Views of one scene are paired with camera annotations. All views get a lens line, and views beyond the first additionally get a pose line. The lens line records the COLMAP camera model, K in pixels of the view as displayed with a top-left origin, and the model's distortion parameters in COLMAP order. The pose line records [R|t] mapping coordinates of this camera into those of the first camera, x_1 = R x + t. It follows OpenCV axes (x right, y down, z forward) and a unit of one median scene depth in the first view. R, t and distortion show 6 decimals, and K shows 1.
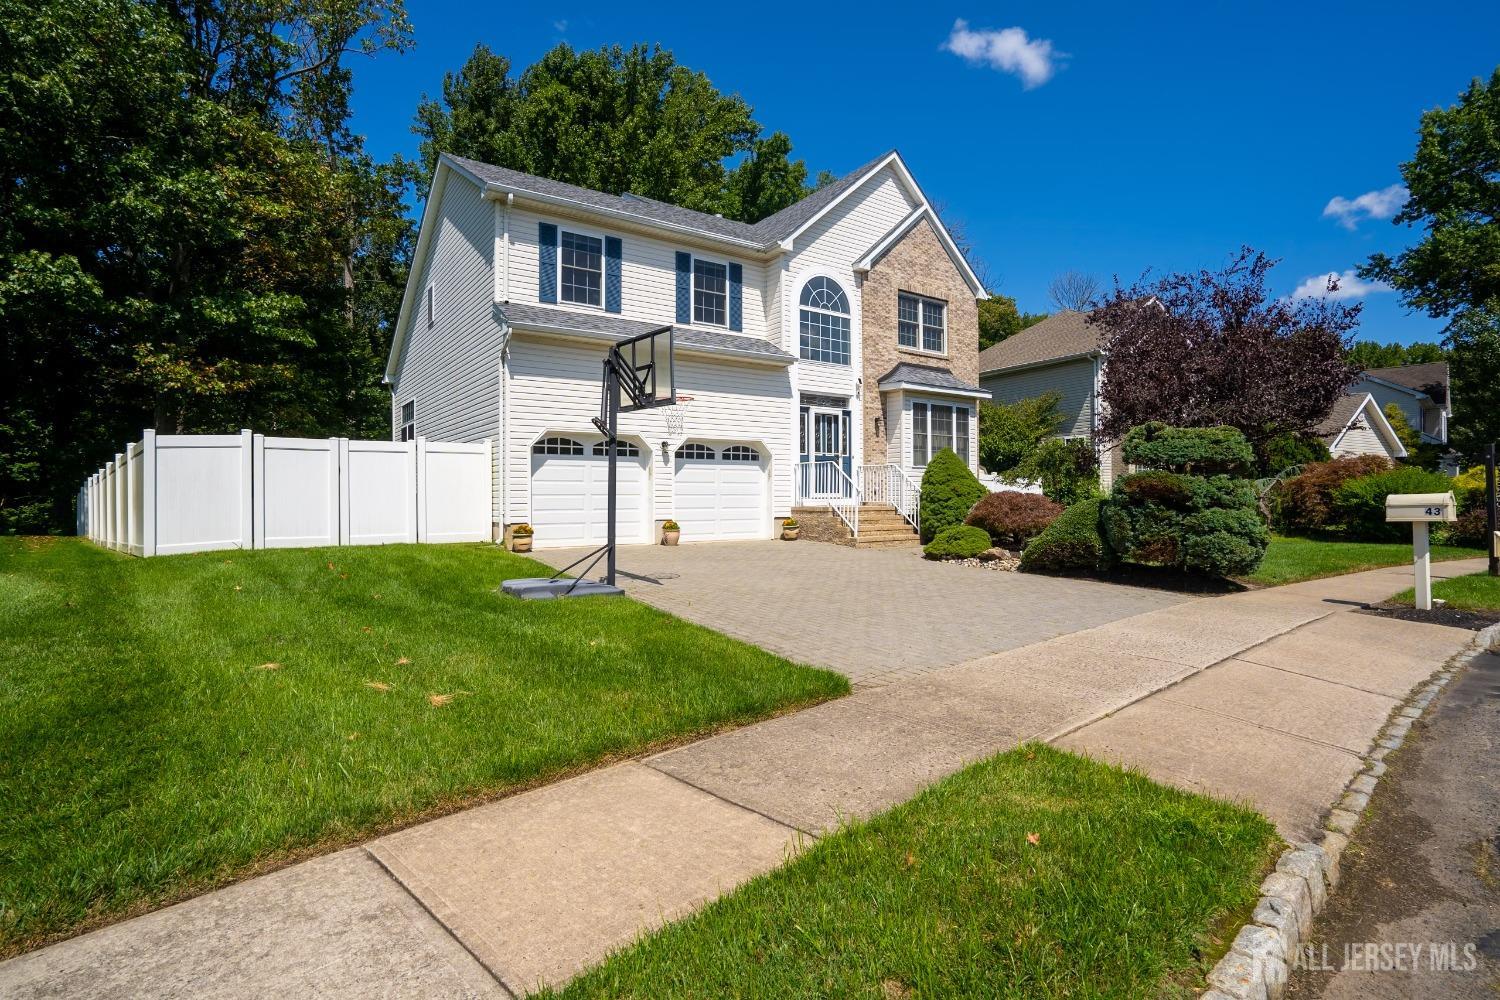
lens RADIAL K [[722.1, 0, 748.3], [0, 722.1, 500.3], [0, 0, 1]] dist [-0.059979, 0.025532]
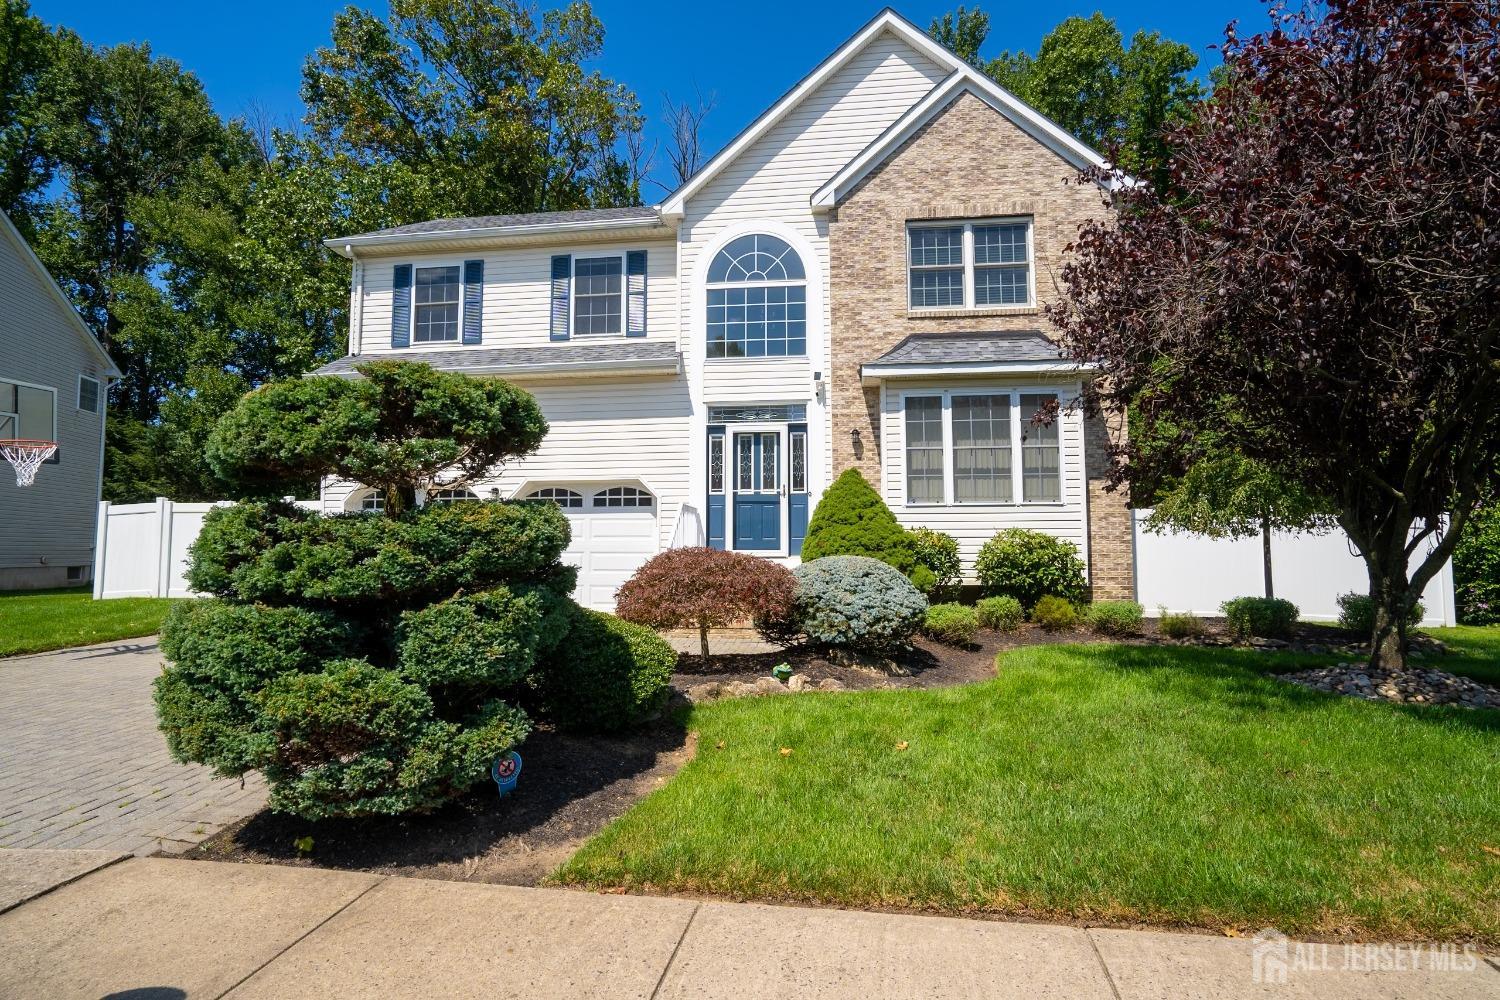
lens RADIAL K [[795.3, 0, 747.5], [0, 795.3, 496.6], [0, 0, 1]] dist [-0.073982, 0.067336]
pose [[0.739390, -0.044066, -0.671833, 0.616039], [-0.002431, 0.997675, -0.068114, -0.009311], [0.673273, 0.051995, 0.737564, 0.462319]]
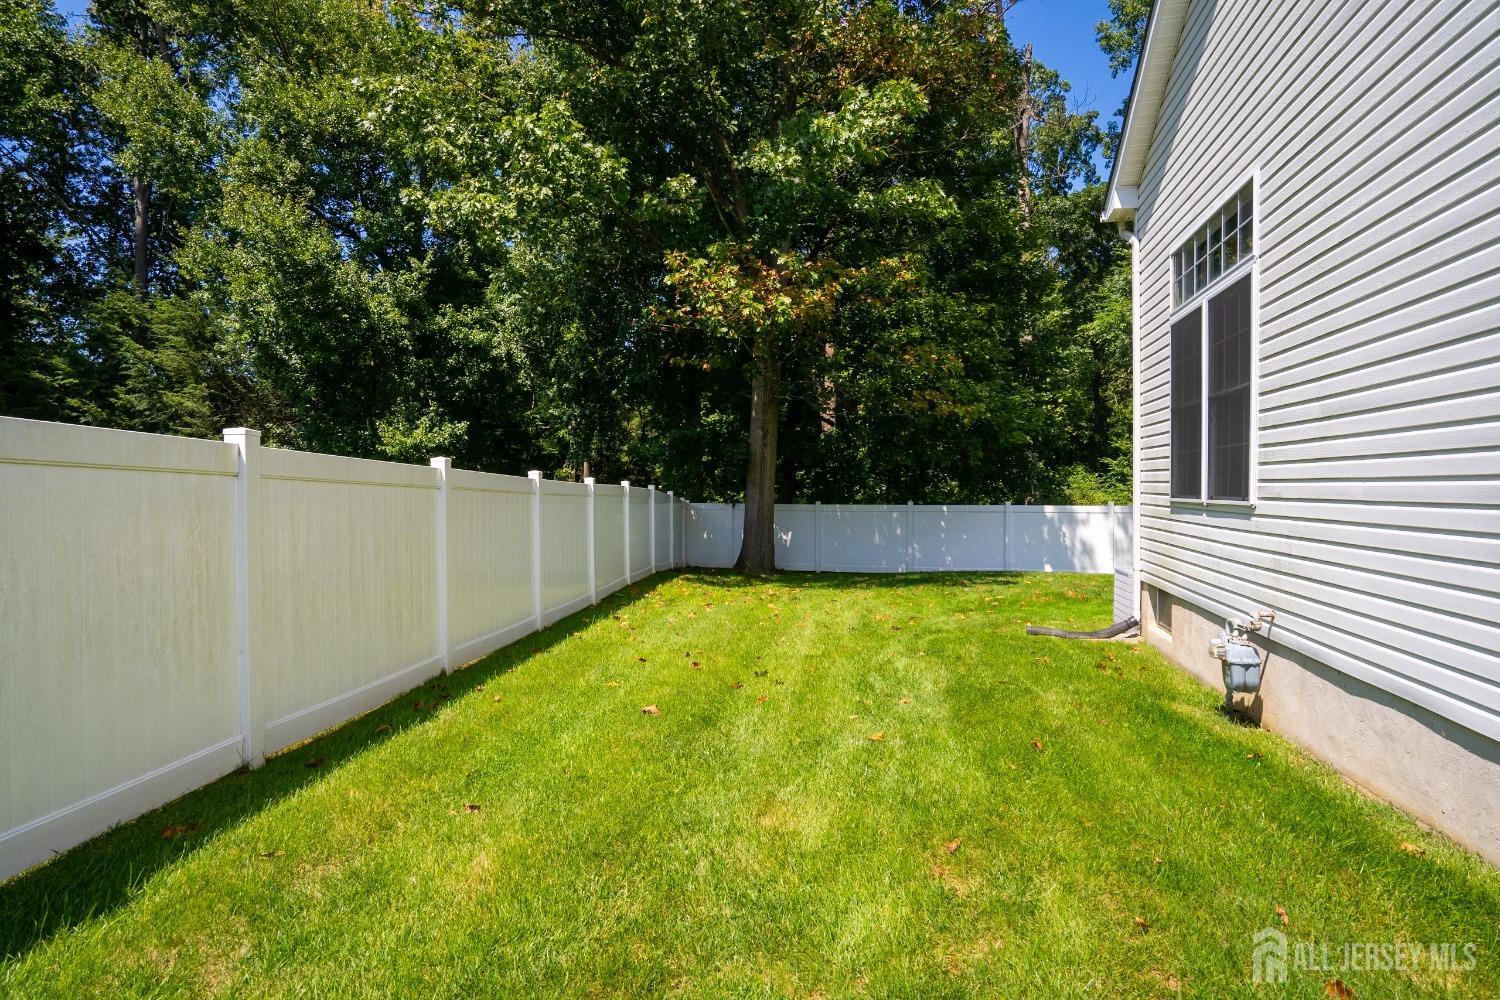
lens RADIAL K [[791.9, 0, 750.0], [0, 791.9, 500.0], [0, 0, 1]] dist [-0.049978, 0.033740]
pose [[0.658622, 0.018226, -0.752253, -0.438421], [-0.002511, 0.999754, 0.022024, -0.040603], [0.752470, -0.012616, 0.658506, 0.799750]]
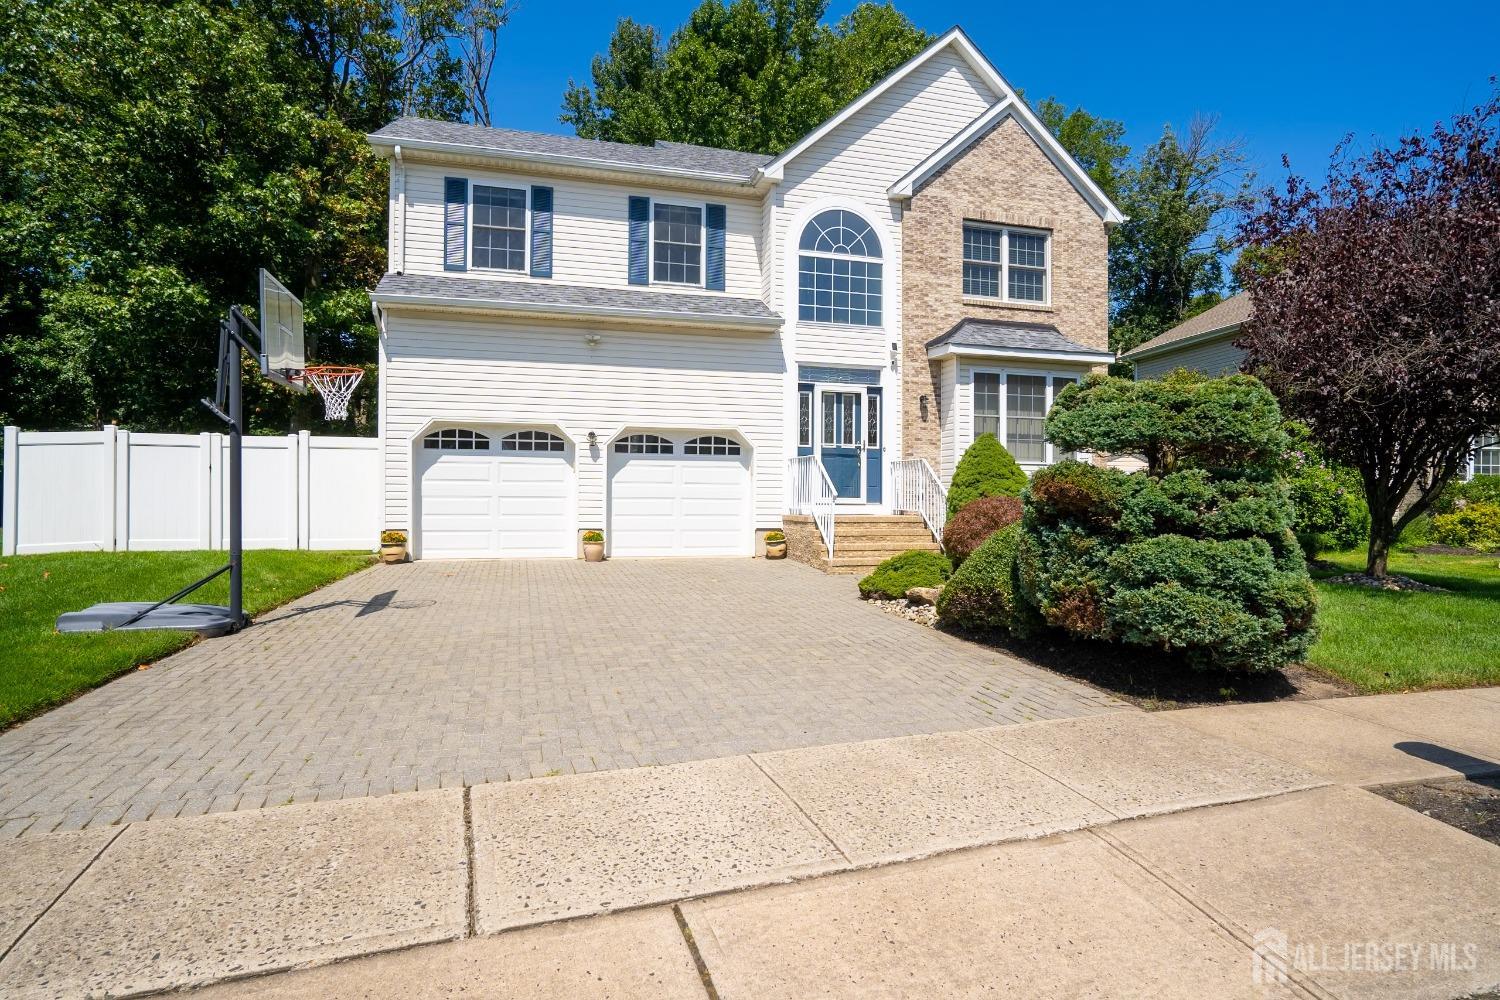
lens RADIAL K [[791.9, 0, 750.0], [0, 791.9, 500.0], [0, 0, 1]] dist [-0.049978, 0.033740]
pose [[0.944050, 0.010292, -0.329641, 0.300120], [-0.011305, 0.999935, -0.001157, -0.005503], [0.329608, 0.004819, 0.944106, 0.196469]]
